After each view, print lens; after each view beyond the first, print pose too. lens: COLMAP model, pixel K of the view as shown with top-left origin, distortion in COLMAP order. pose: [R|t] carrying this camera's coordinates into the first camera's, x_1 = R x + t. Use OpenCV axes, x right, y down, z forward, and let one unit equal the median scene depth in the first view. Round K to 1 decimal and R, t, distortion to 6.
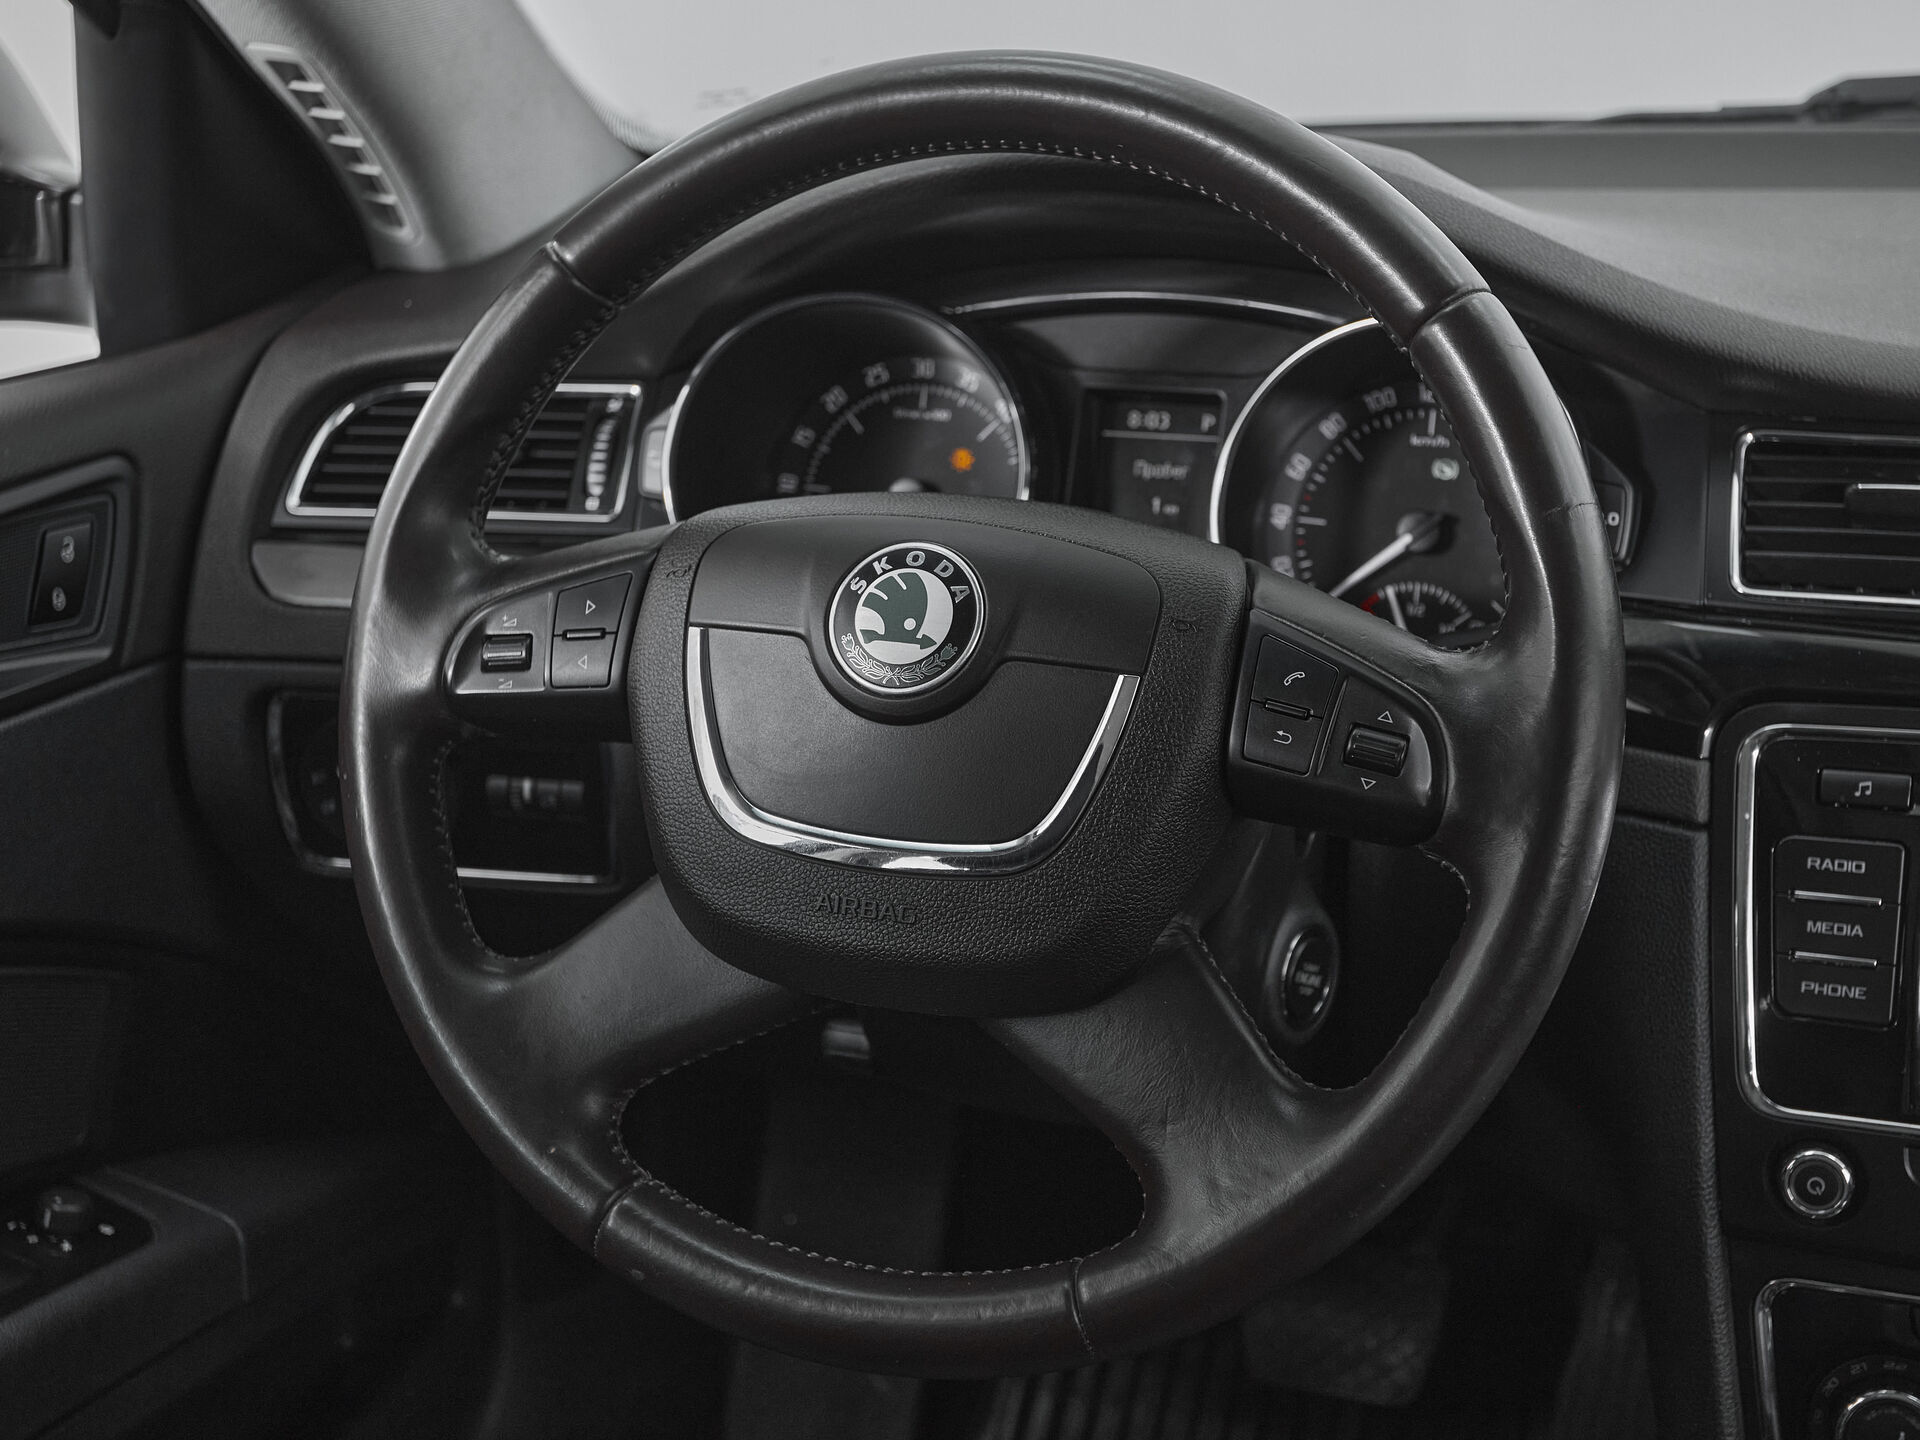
lens RADIAL K [[2496.4, 0, 964.0], [0, 2496.4, 721.9], [0, 0, 1]] dist [0.035431, 0.000000]
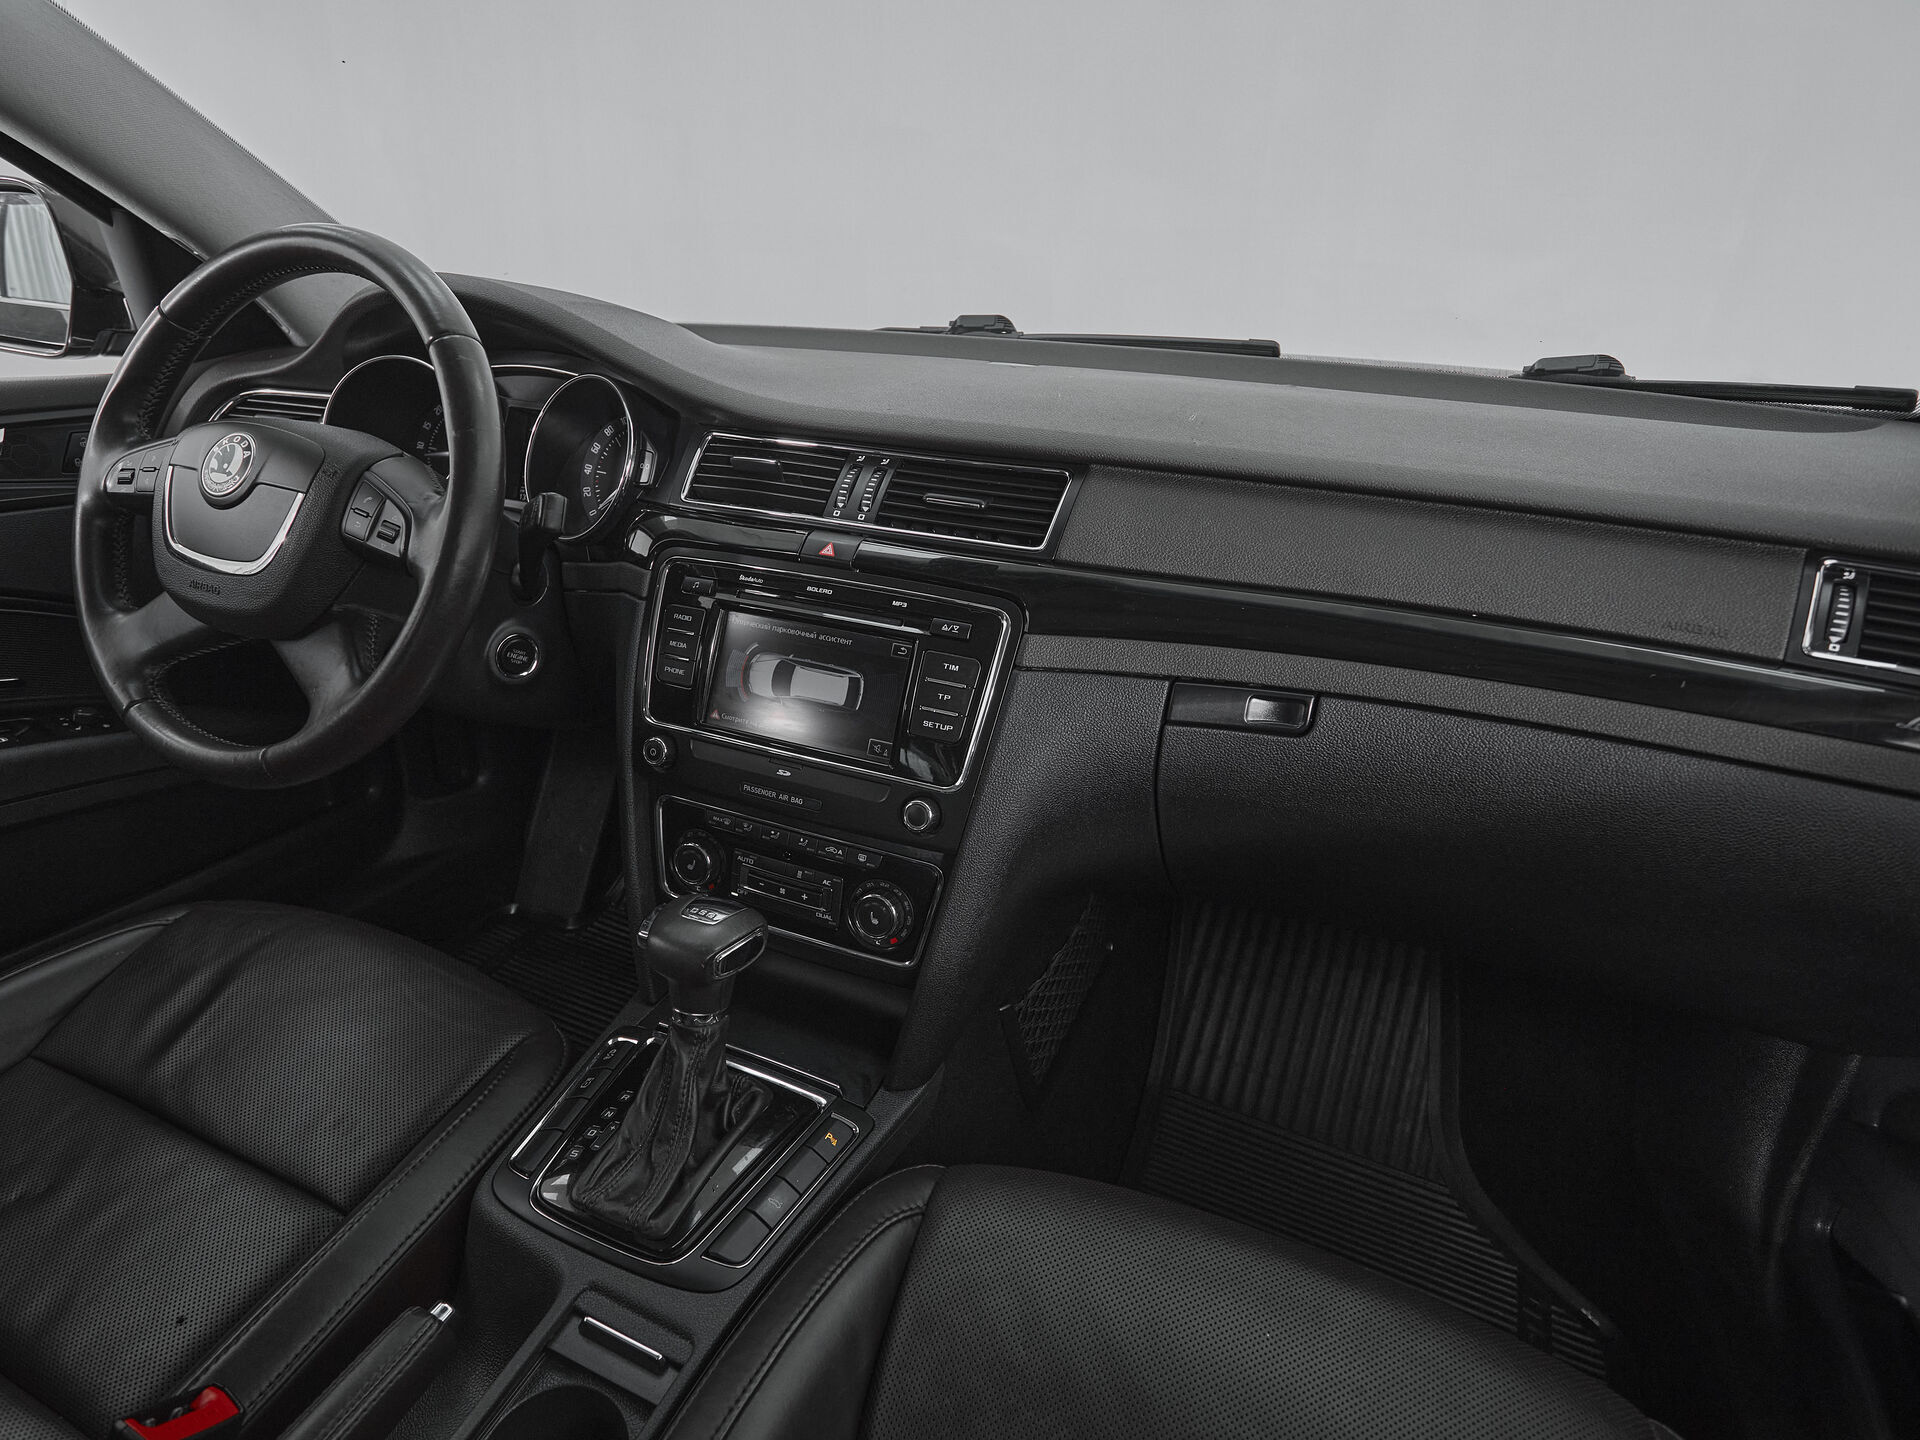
lens RADIAL K [[1028.1, 0, 934.0], [0, 1028.1, 730.4], [0, 0, 1]] dist [-0.011184, 0.000679]
pose [[0.993749, 0.093874, -0.060415, 0.635319], [-0.088482, 0.992318, 0.086468, 0.057483], [0.068068, -0.080581, 0.994421, 0.066594]]
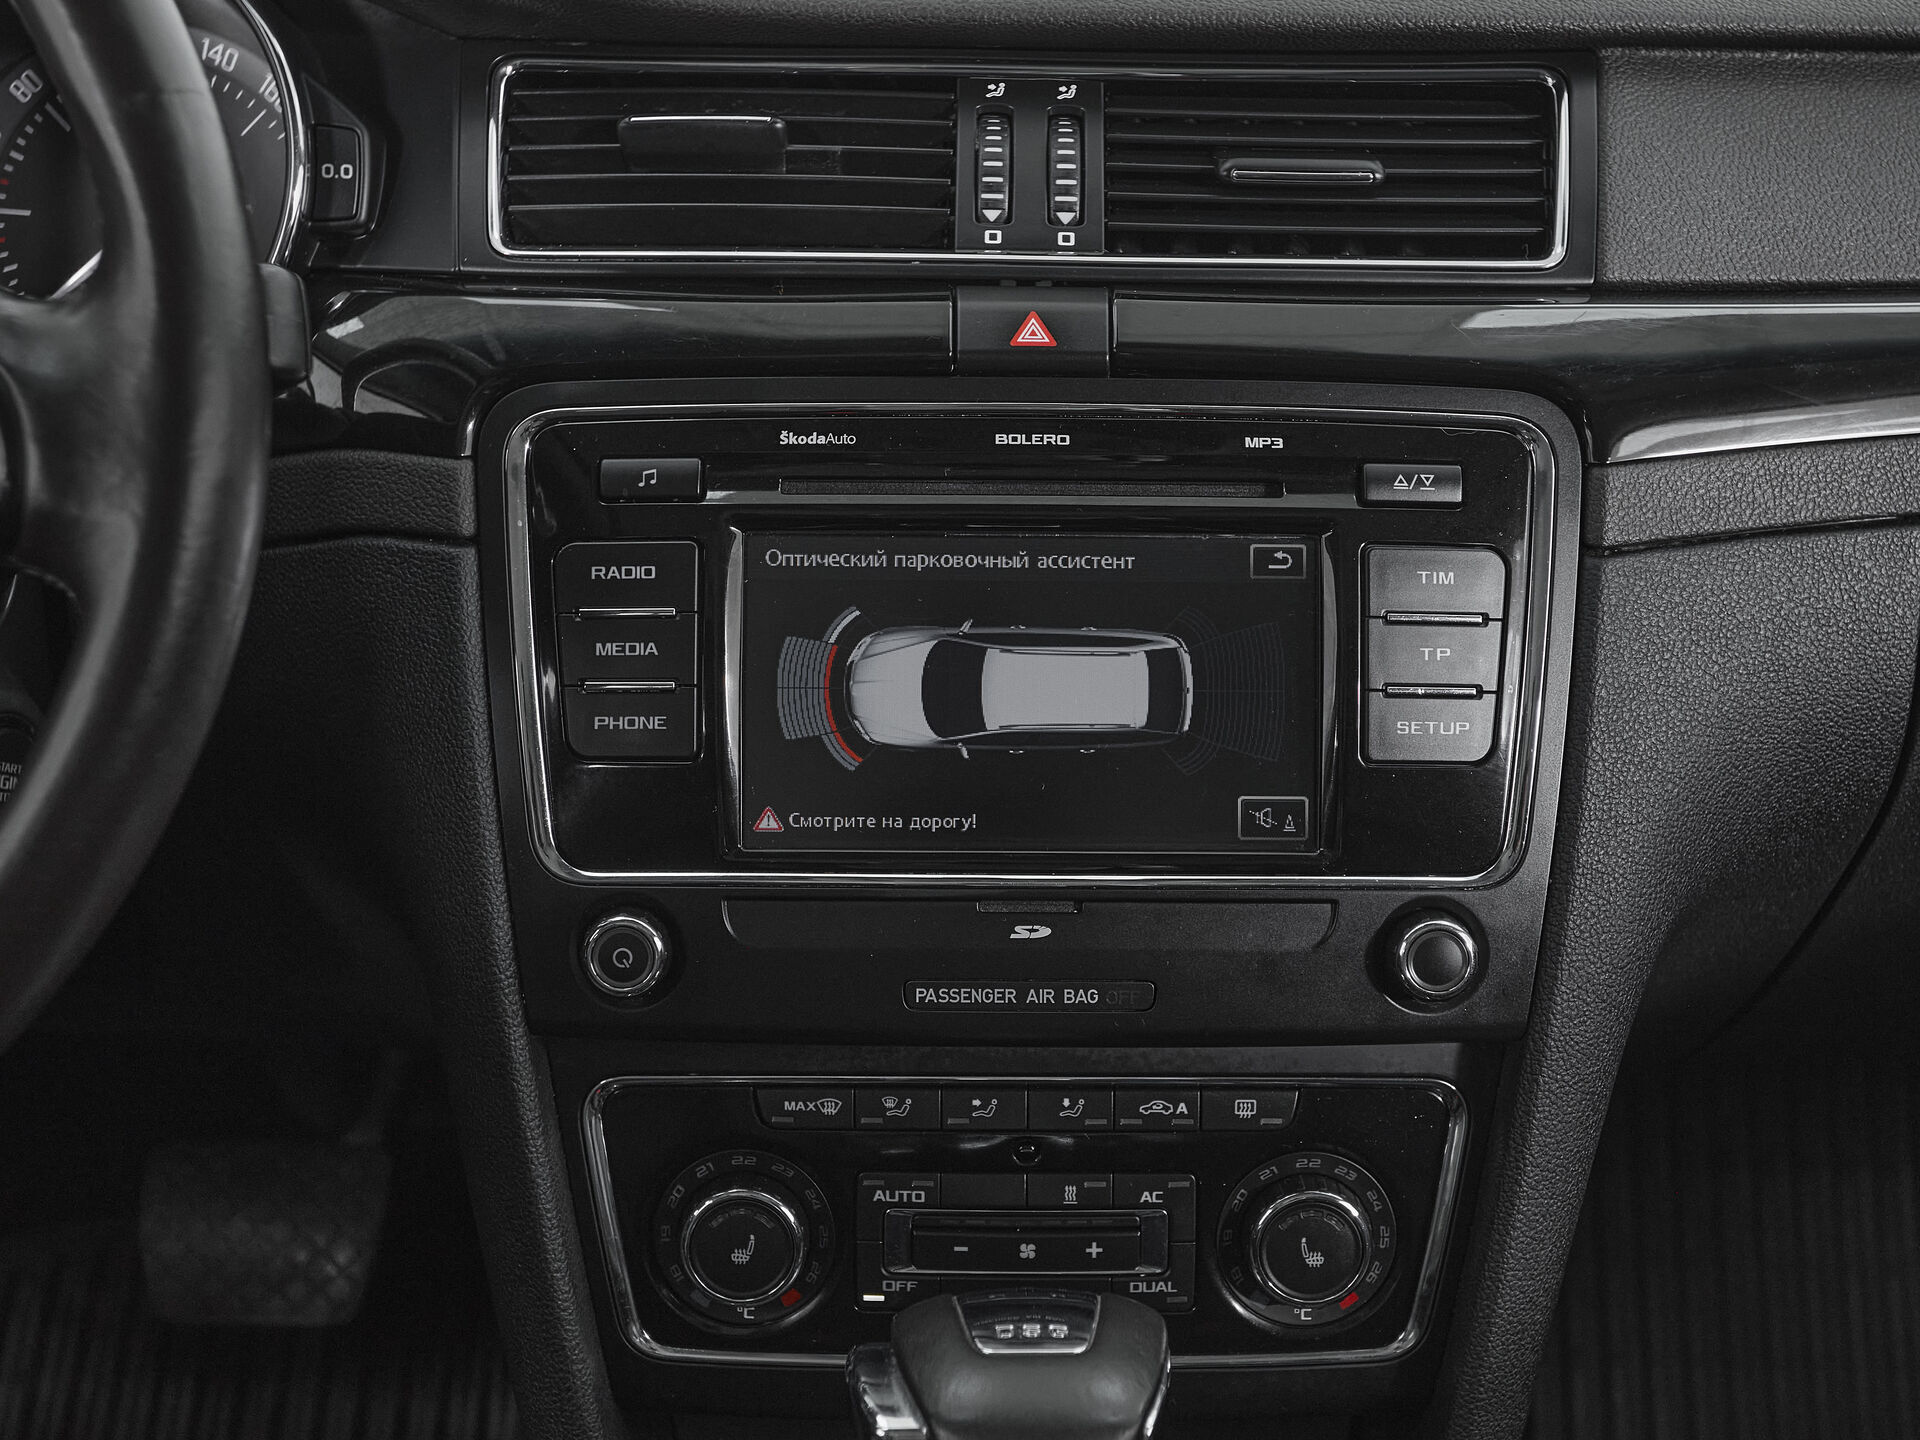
lens RADIAL K [[2777.0, 0, 995.4], [0, 2777.0, 759.8], [0, 0, 1]] dist [0.012859, 0.000000]
pose [[0.942658, -0.090319, 0.321307, 0.161657], [0.073653, 0.995249, 0.063679, 0.068299], [-0.325532, -0.036362, 0.944832, 0.092555]]
